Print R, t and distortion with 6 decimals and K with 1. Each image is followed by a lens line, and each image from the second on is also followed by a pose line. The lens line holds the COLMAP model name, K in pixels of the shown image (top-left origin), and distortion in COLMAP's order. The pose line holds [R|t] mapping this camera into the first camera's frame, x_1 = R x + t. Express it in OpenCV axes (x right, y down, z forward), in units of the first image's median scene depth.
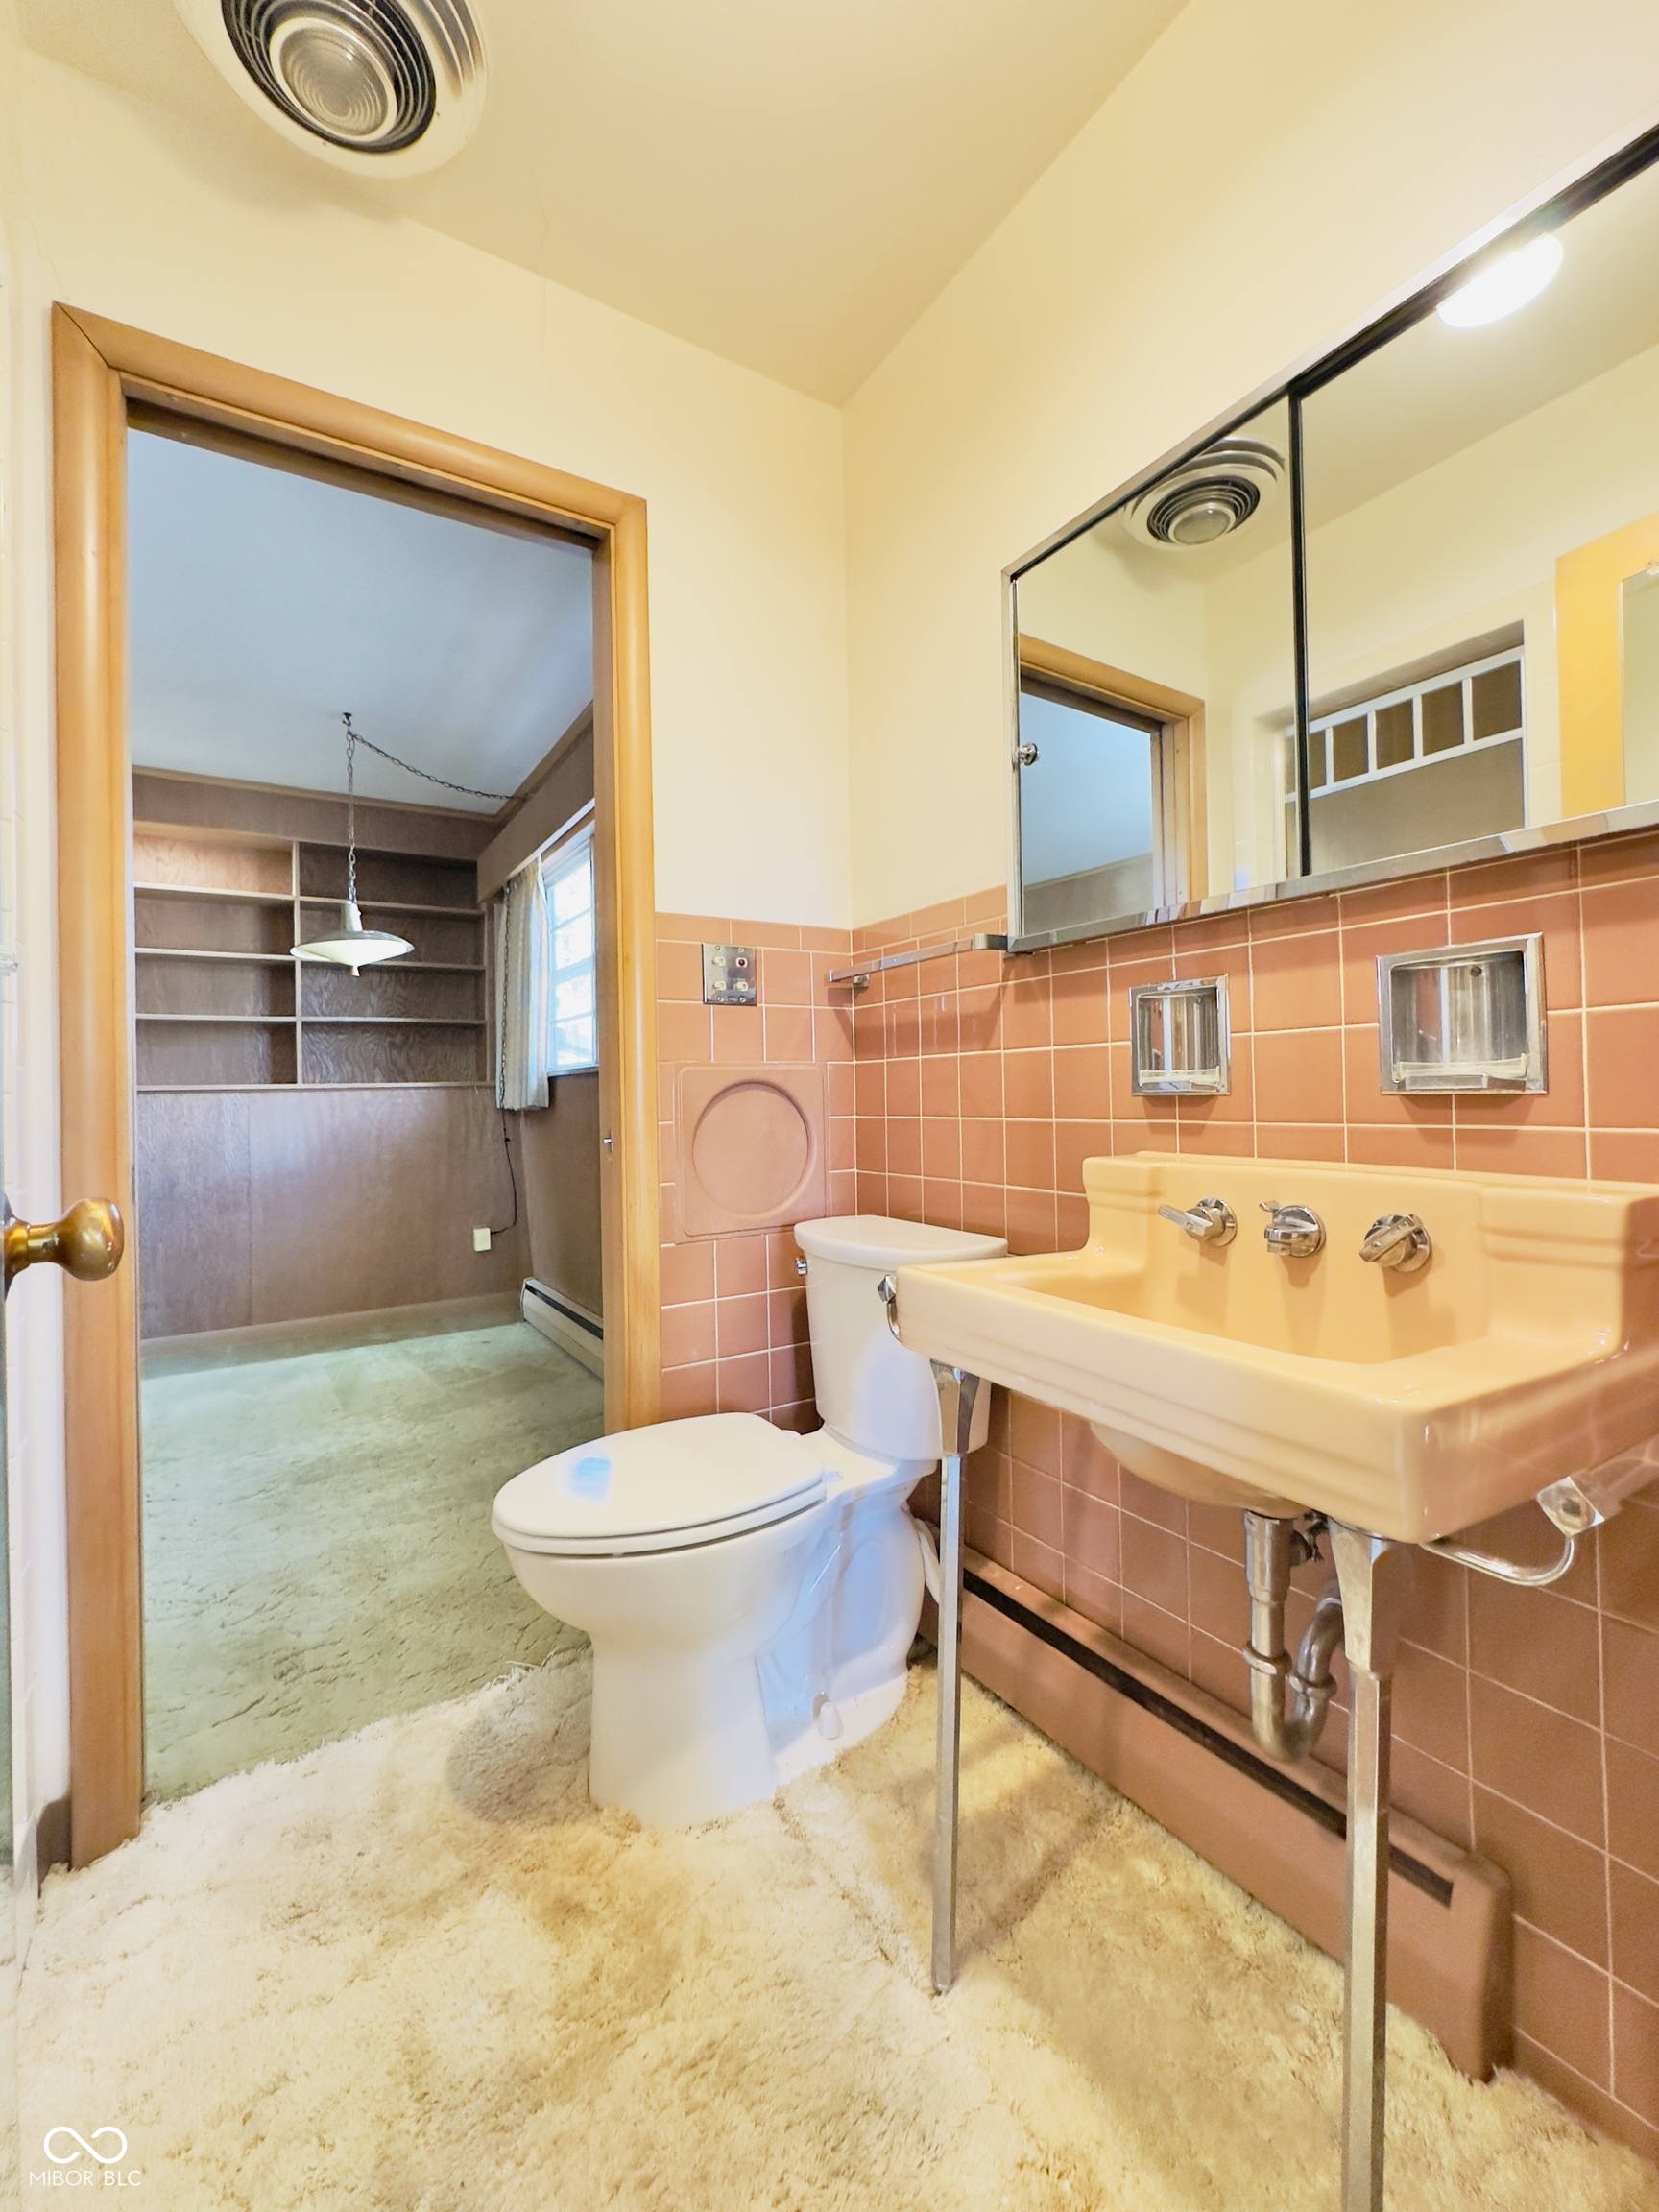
lens RADIAL K [[904.1, 0, 828.0], [0, 904.1, 1088.8], [0, 0, 1]] dist [-0.005833, -0.000054]
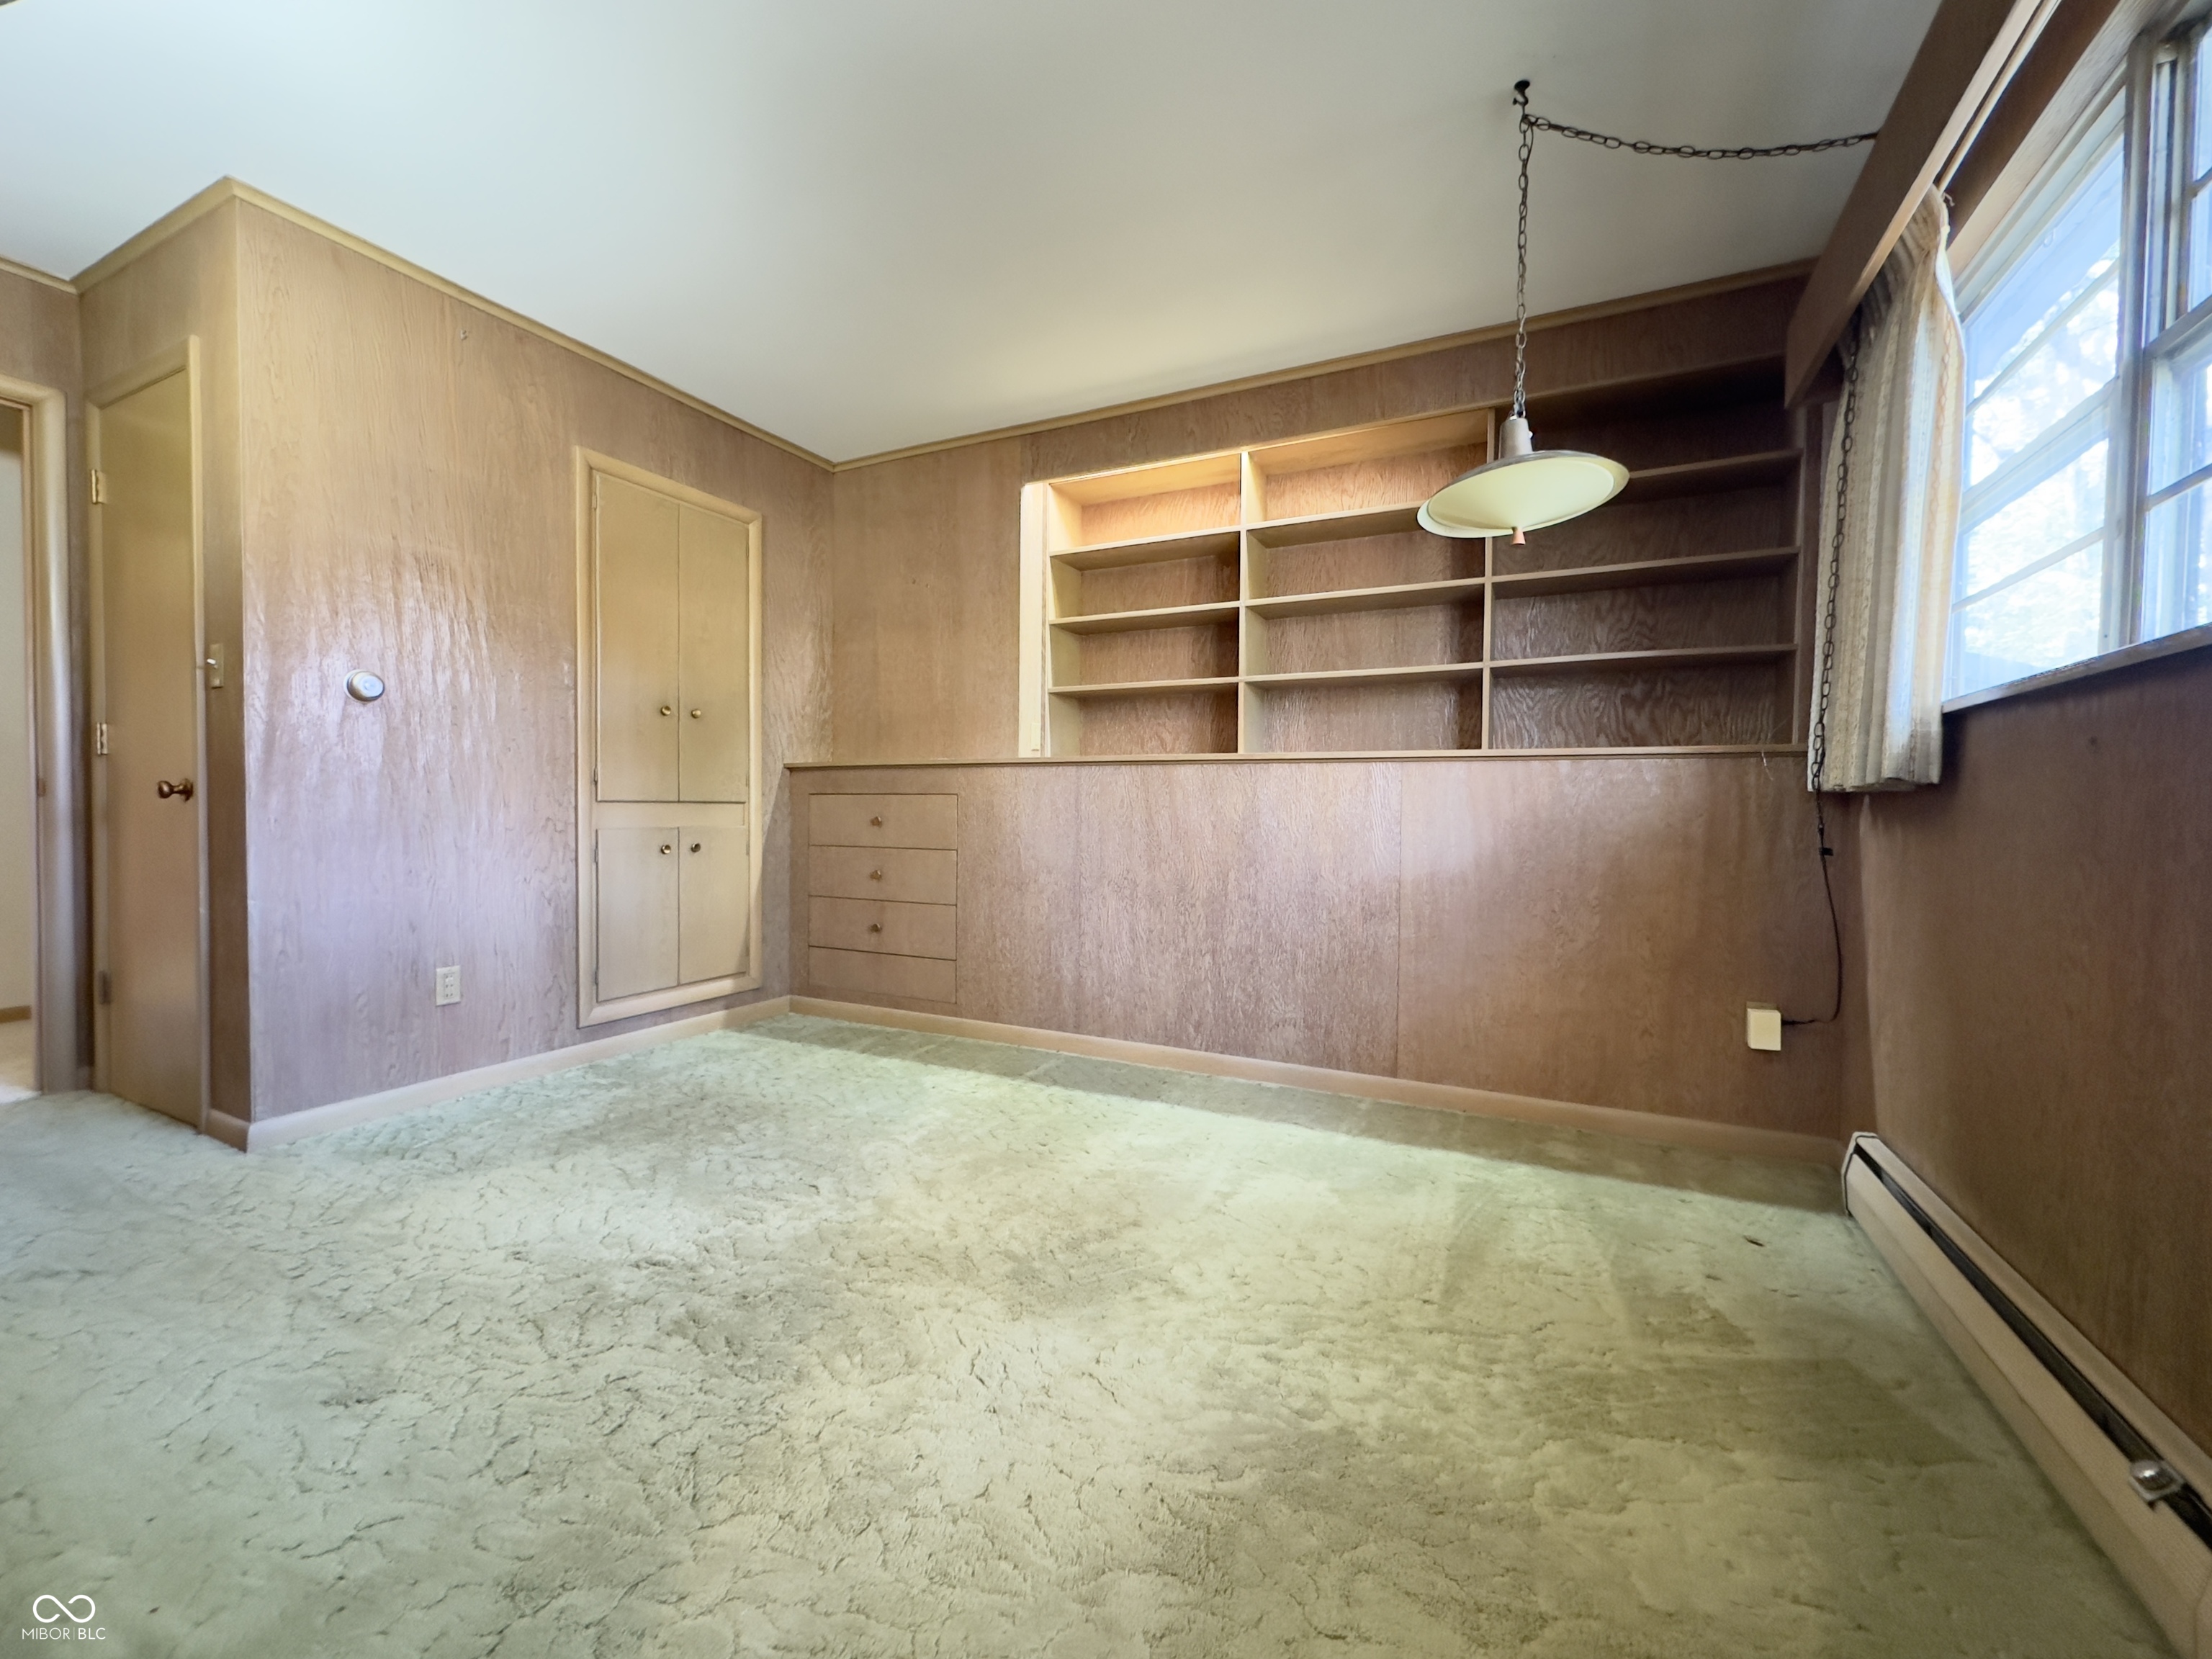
lens RADIAL K [[904.1, 0, 1103.9], [0, 904.1, 825.5], [0, 0, 1]] dist [-0.005833, -0.000054]
pose [[0.516718, 0.040935, -0.855176, -0.136065], [-0.021951, 0.999161, 0.034564, 0.034454], [0.855874, 0.000912, 0.517183, 0.399654]]
